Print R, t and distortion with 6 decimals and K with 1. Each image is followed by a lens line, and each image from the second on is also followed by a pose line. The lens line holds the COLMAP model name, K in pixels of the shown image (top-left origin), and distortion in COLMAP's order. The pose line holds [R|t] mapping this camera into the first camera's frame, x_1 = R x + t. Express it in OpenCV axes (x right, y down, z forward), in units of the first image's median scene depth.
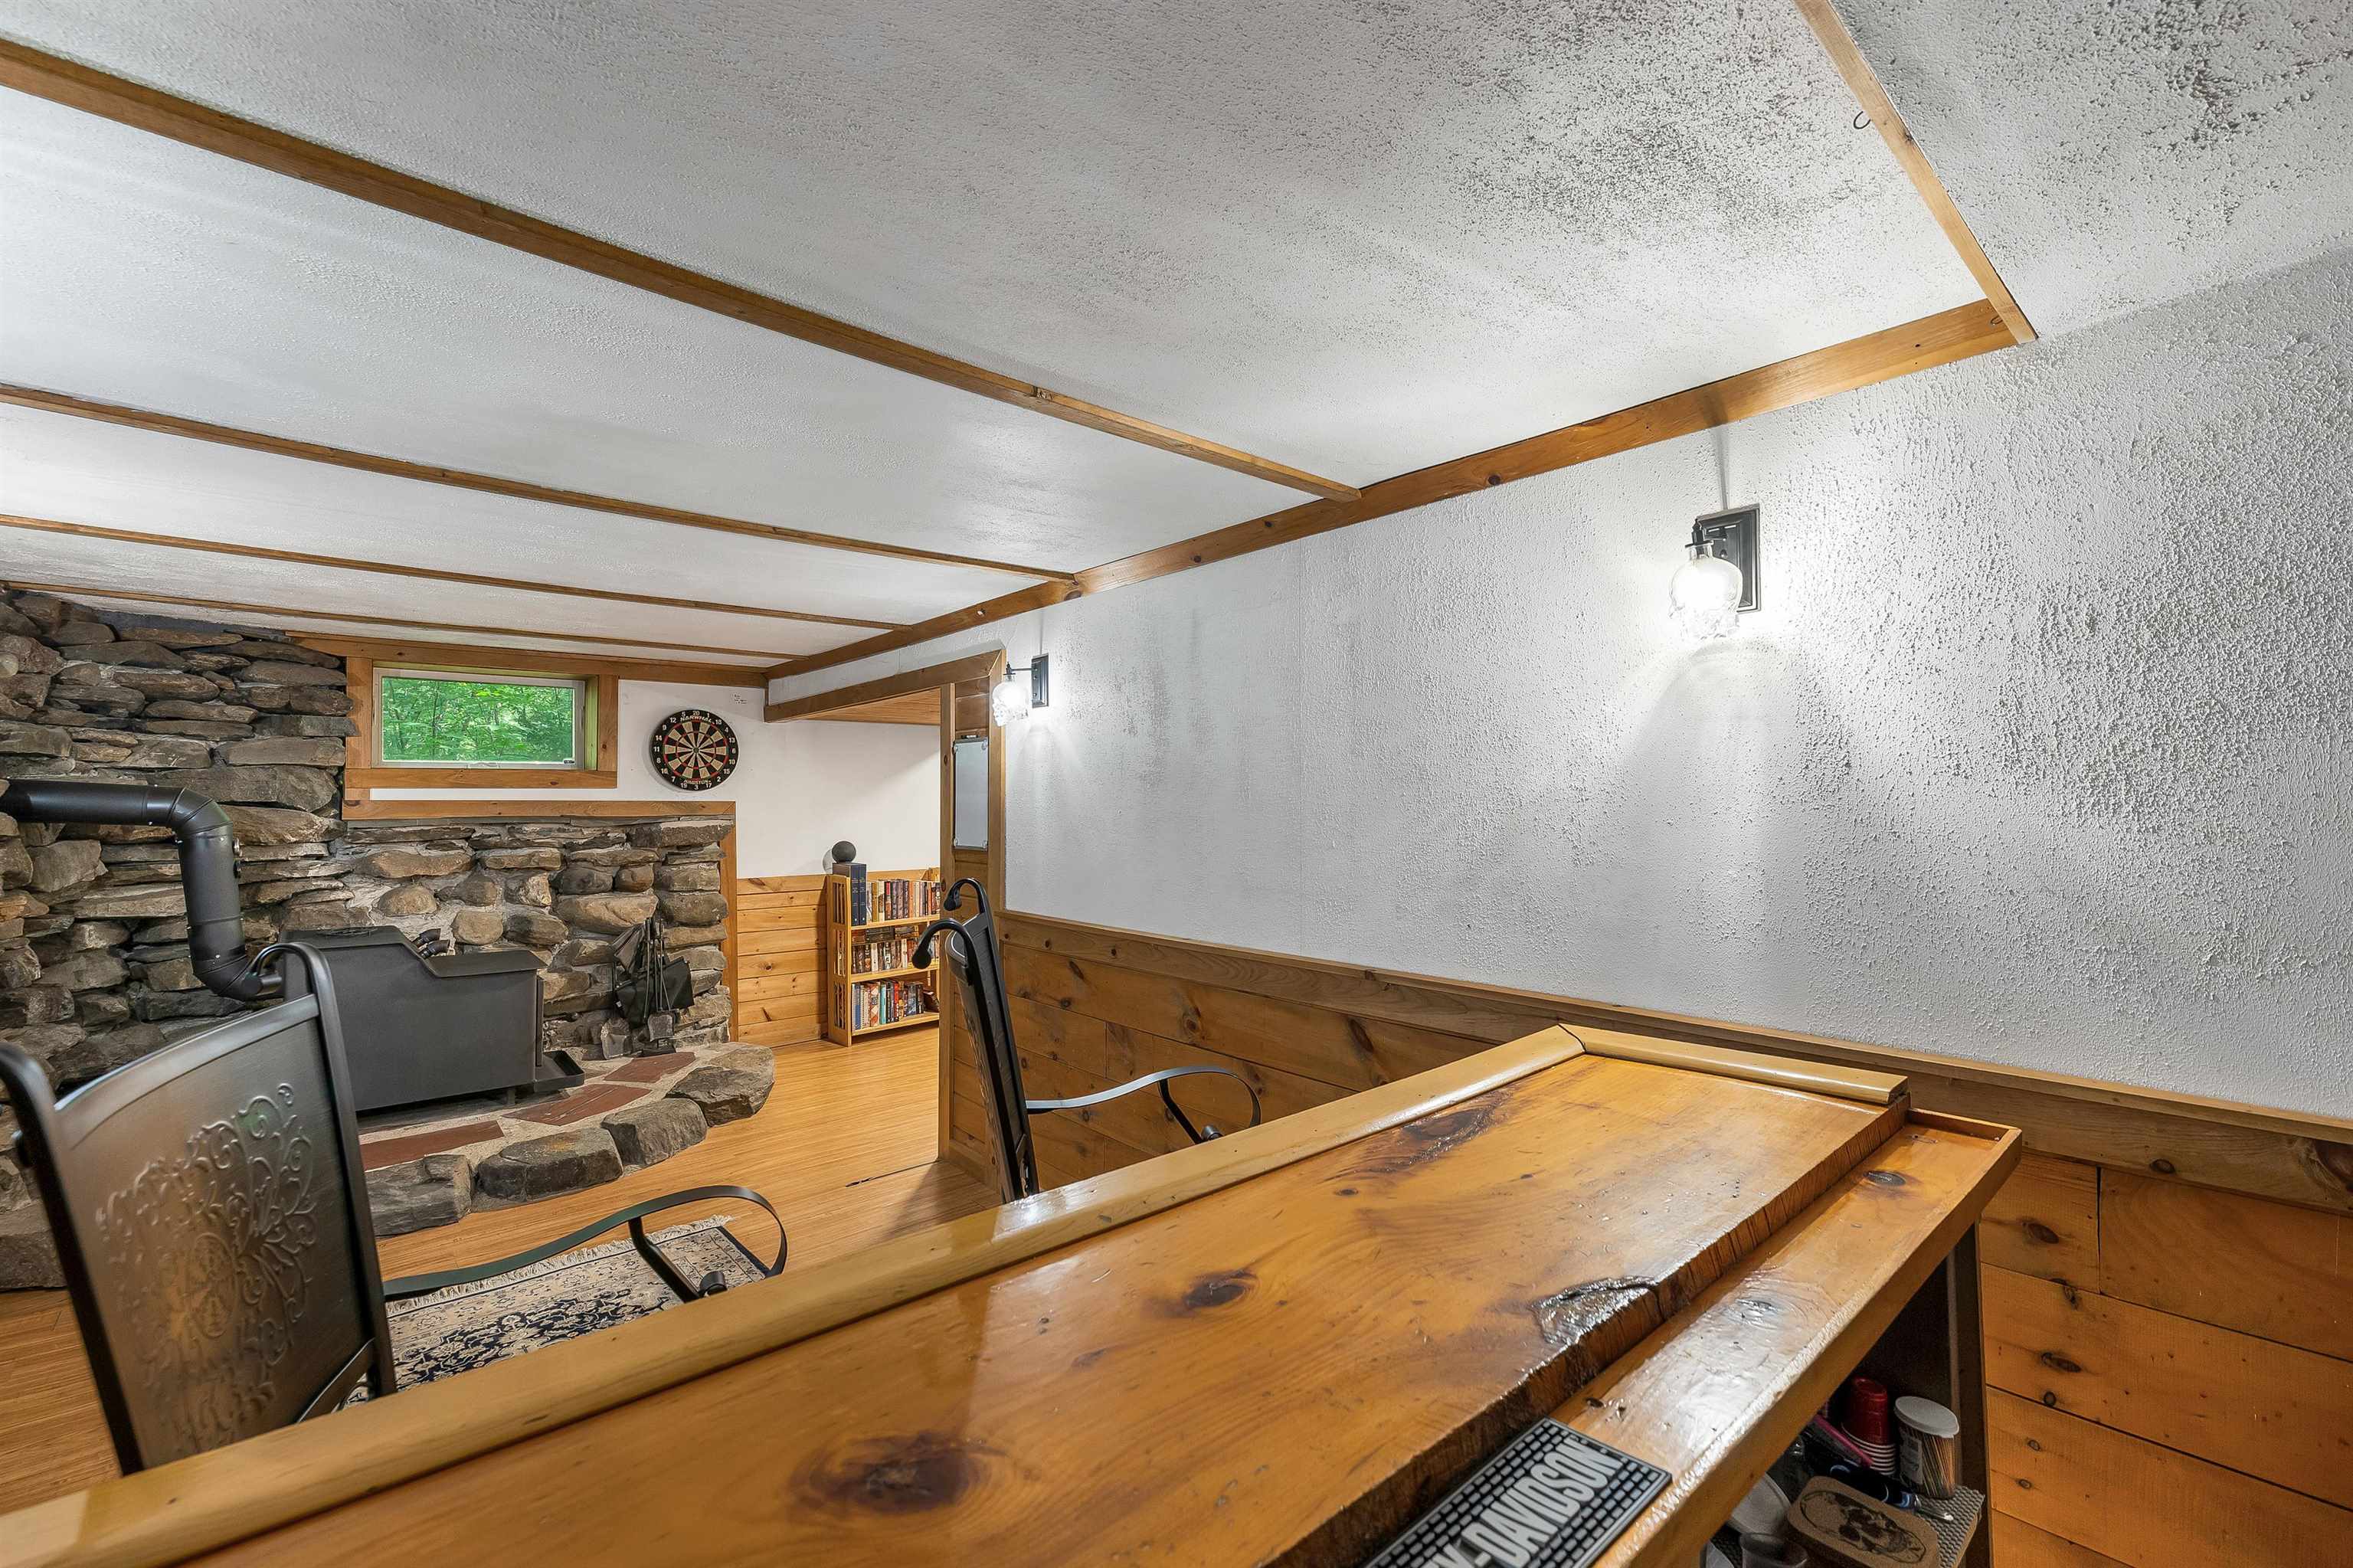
lens RADIAL K [[990.8, 0, 1174.8], [0, 990.8, 785.7], [0, 0, 1]] dist [0.004949, 0.000289]
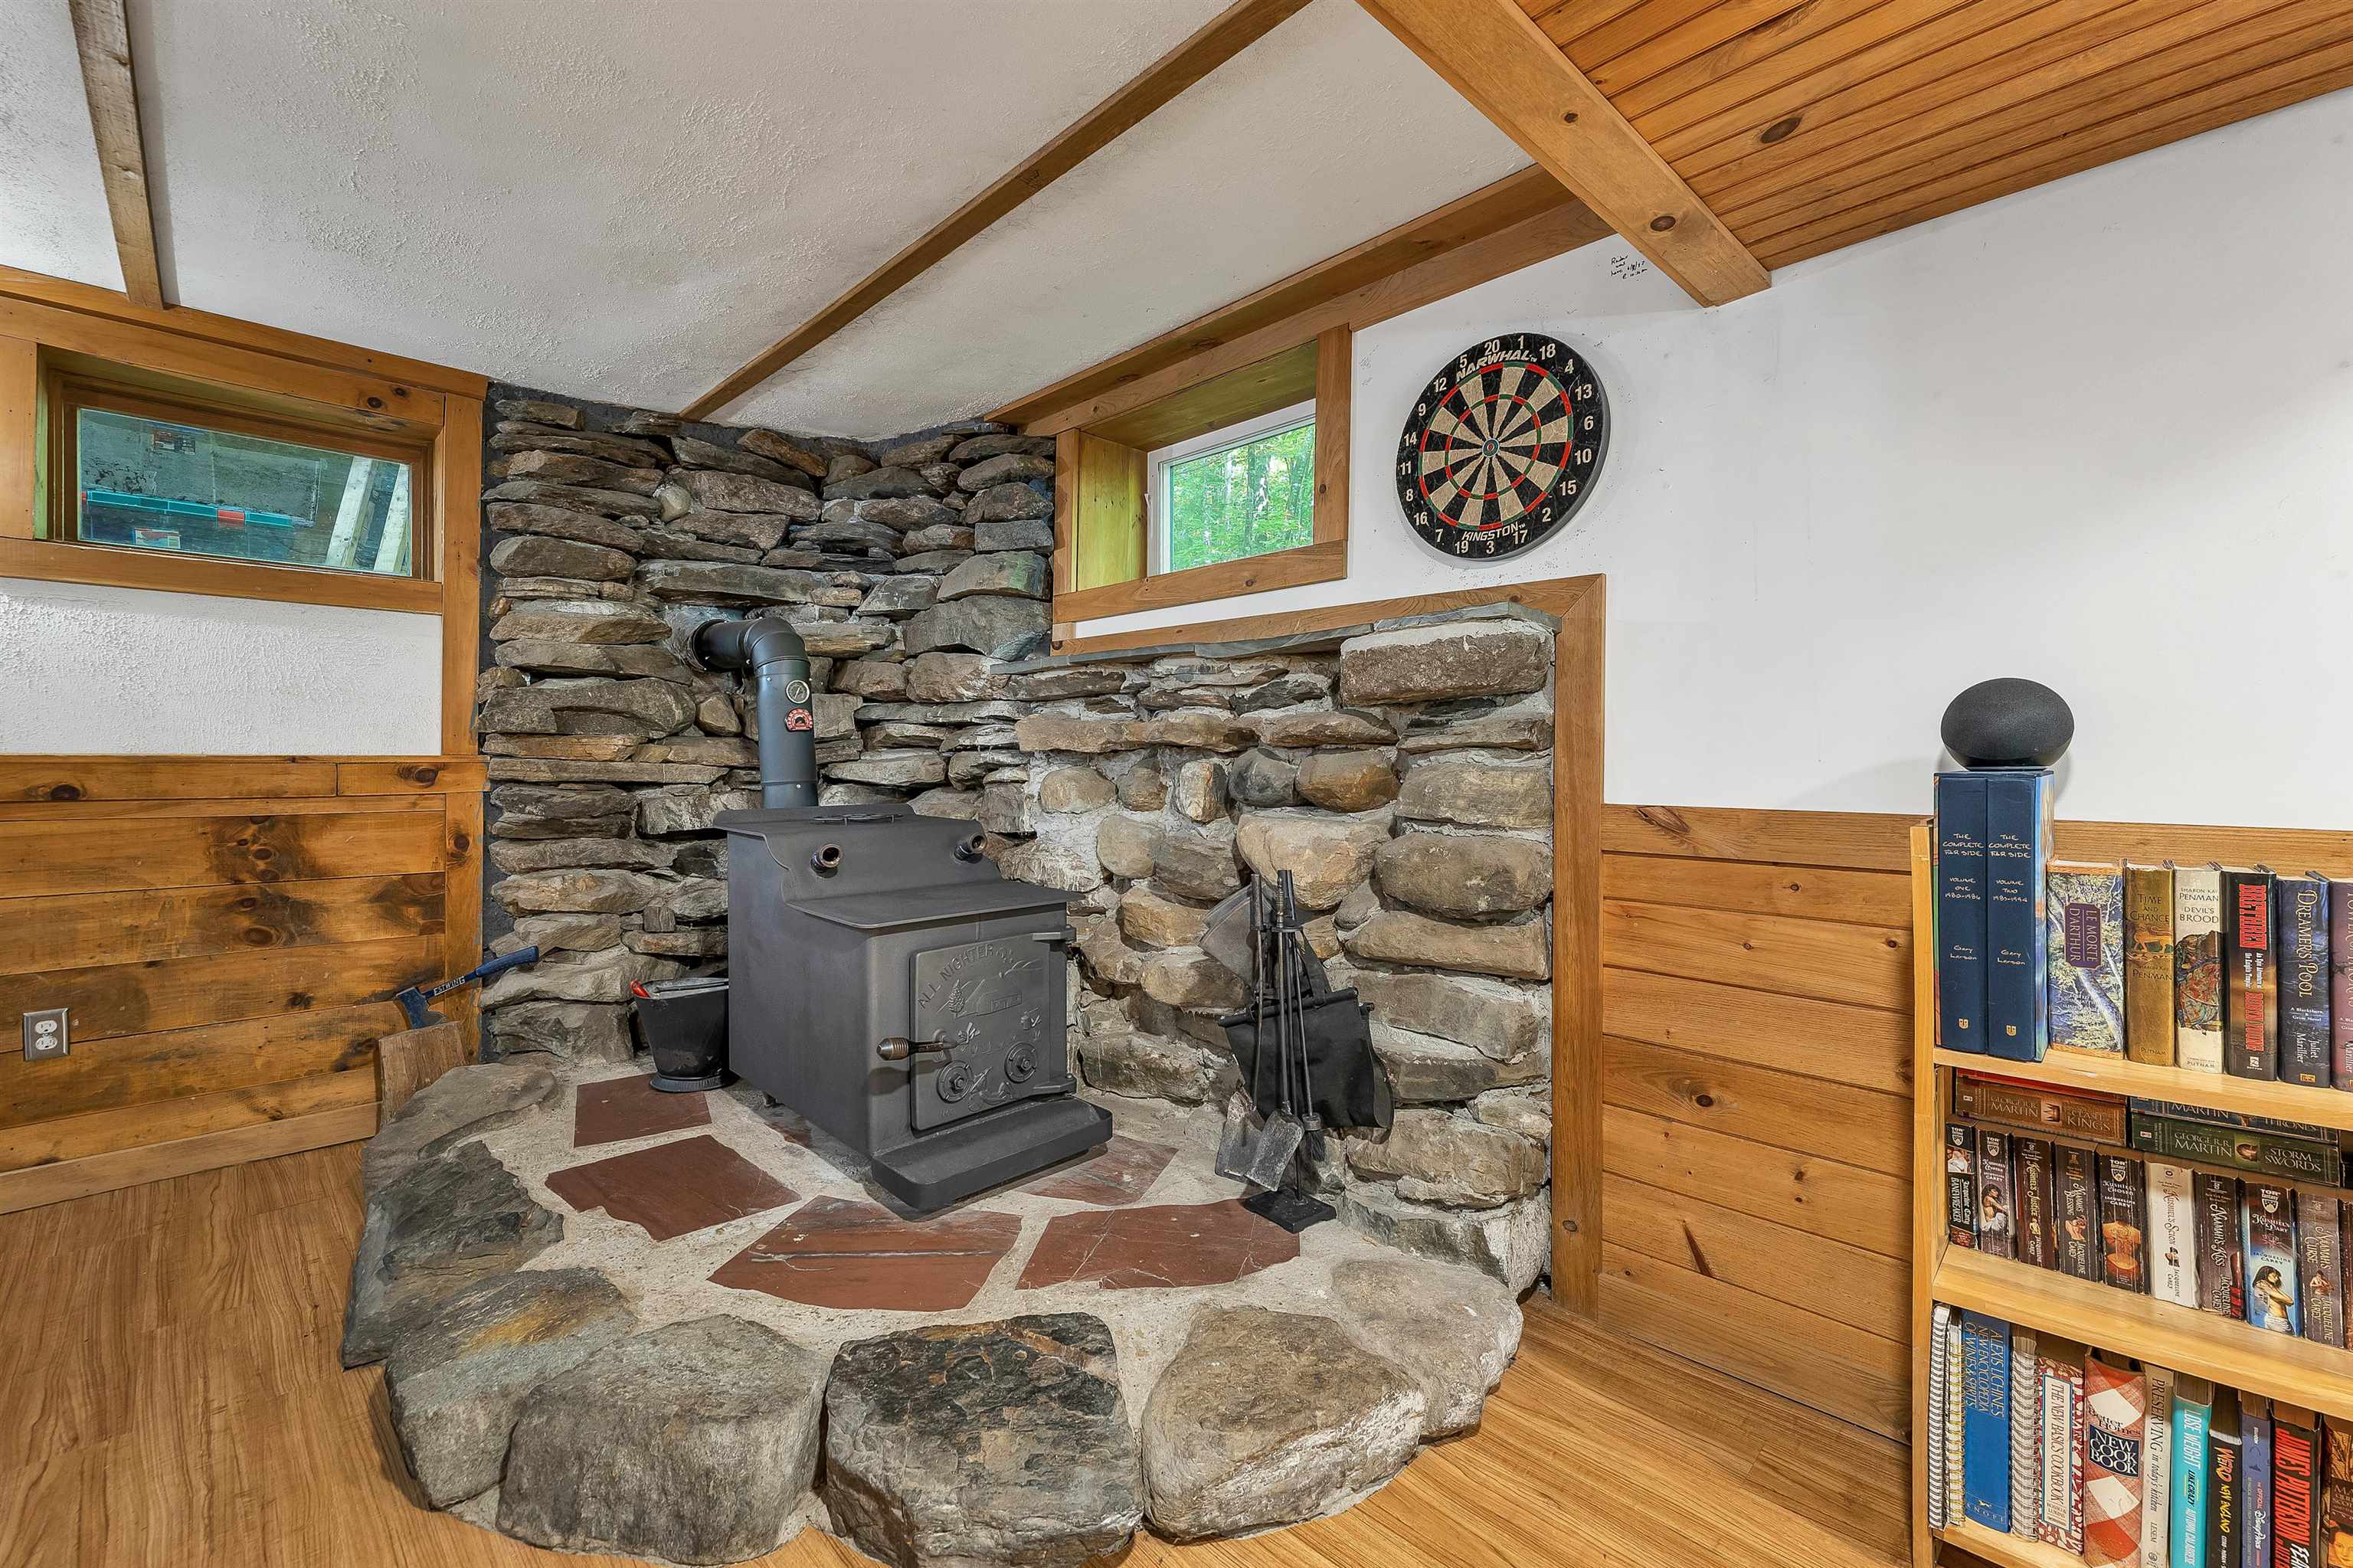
lens RADIAL K [[990.8, 0, 1173.9], [0, 990.8, 758.2], [0, 0, 1]] dist [0.004949, 0.000289]
pose [[0.037518, 0.002278, -0.999293, -0.117363], [0.013100, 0.999910, 0.002771, 0.079455], [0.999210, -0.013195, 0.037485, 0.881661]]
